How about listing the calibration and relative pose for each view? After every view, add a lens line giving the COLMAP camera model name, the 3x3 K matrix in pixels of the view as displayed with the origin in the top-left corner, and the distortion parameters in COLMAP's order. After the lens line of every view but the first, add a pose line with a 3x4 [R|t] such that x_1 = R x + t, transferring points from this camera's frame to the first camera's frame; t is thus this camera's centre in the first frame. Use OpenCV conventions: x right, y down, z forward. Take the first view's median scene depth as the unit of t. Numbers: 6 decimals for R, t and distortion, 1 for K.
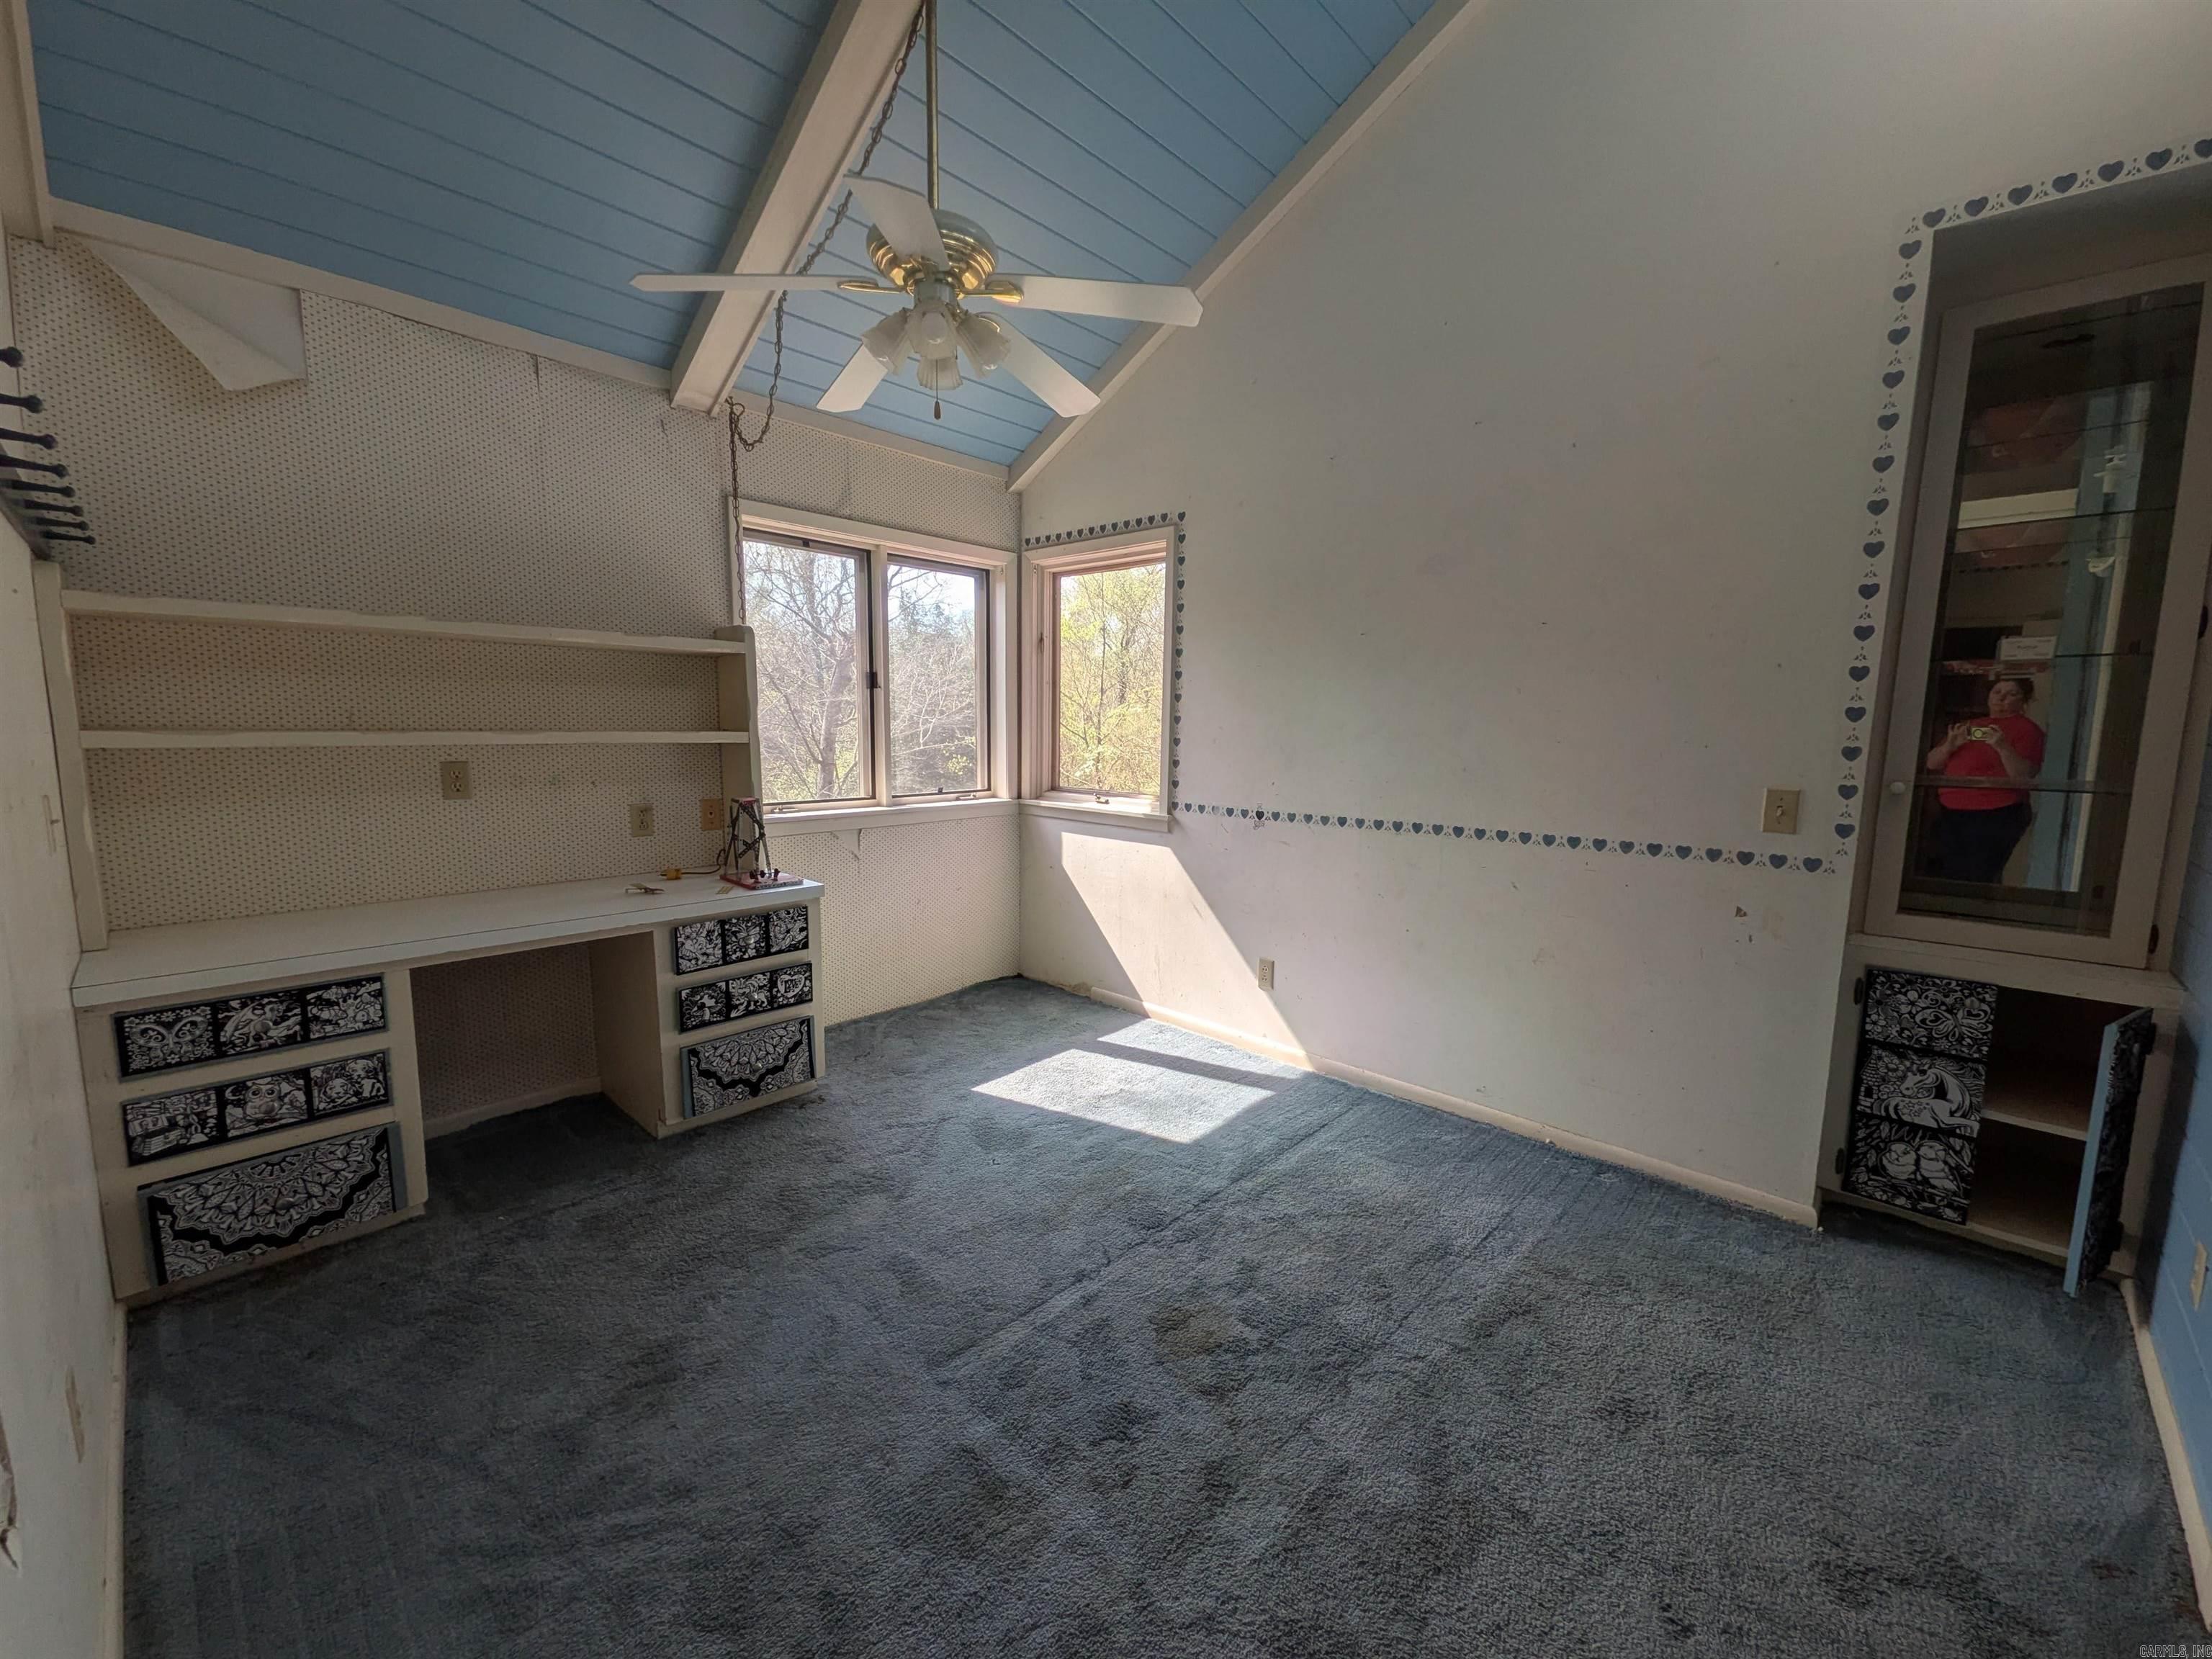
lens RADIAL K [[877.8, 0, 1113.2], [0, 877.8, 835.6], [0, 0, 1]] dist [0.011511, -0.003953]
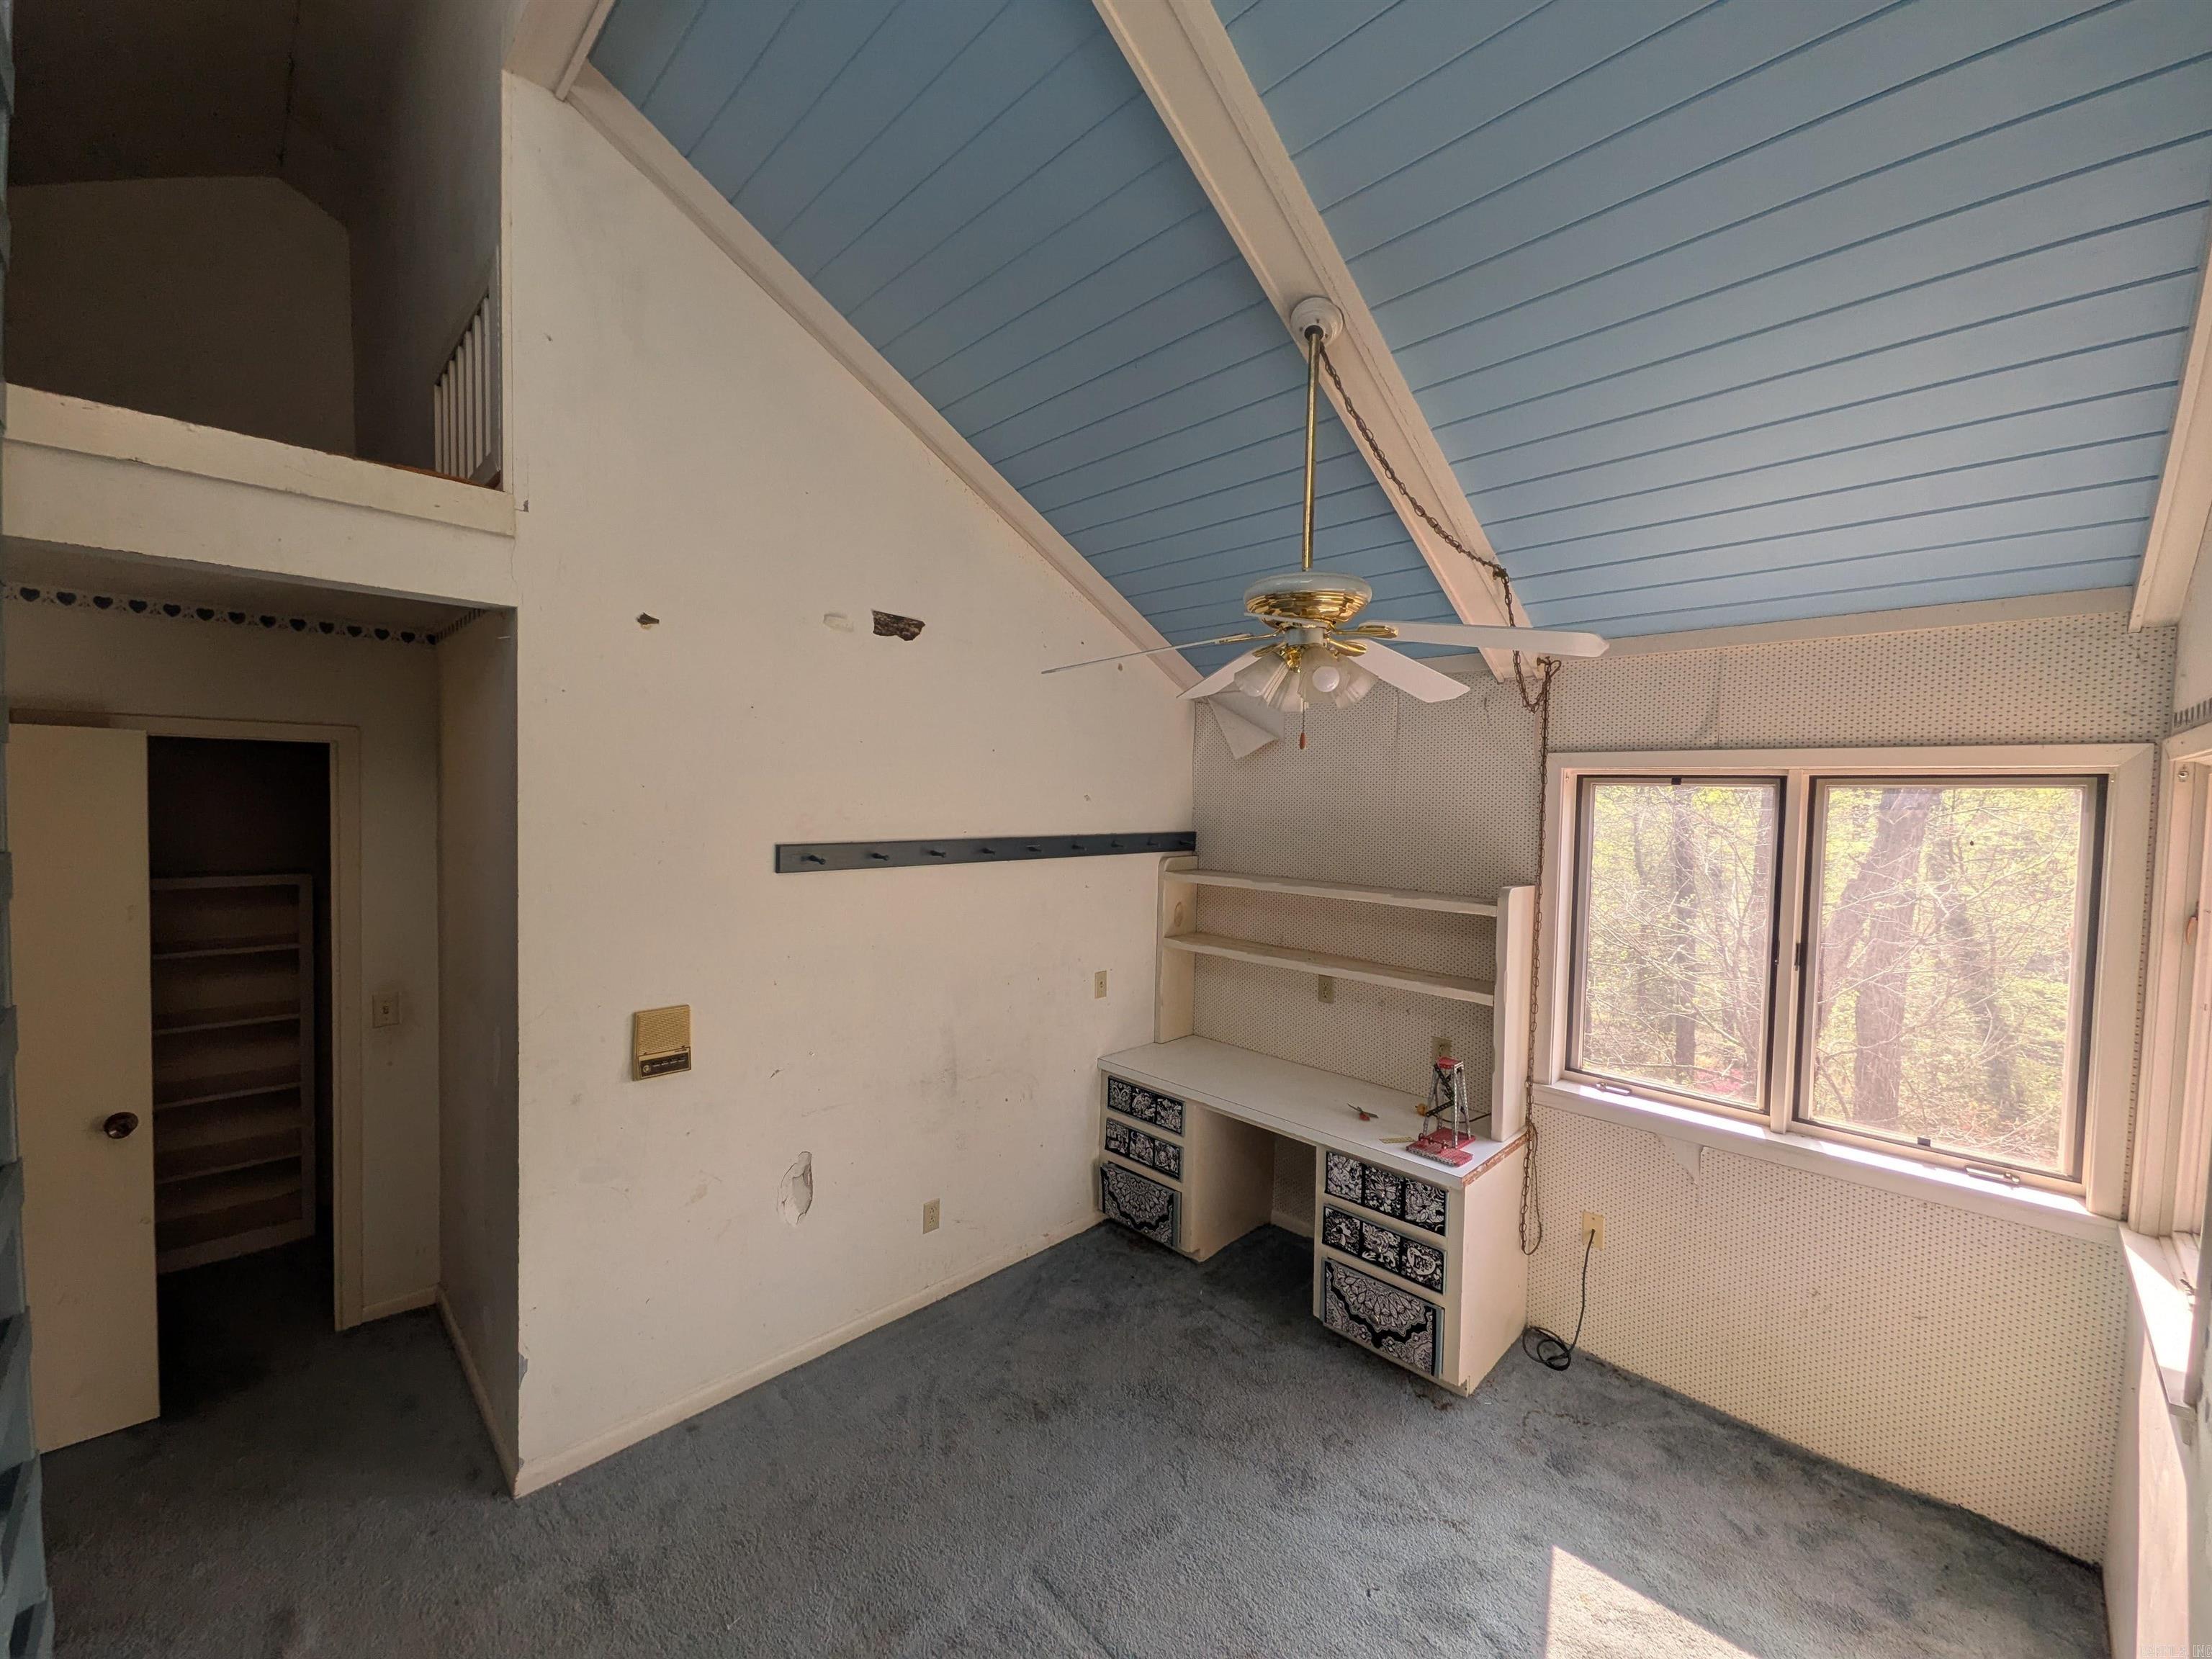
lens RADIAL K [[877.8, 0, 1114.3], [0, 877.8, 833.7], [0, 0, 1]] dist [0.011511, -0.003953]
pose [[-0.039182, 0.030414, -0.998769, 0.642600], [-0.149704, 0.988077, 0.035961, -0.300301], [0.987954, 0.150929, -0.034162, 0.660964]]
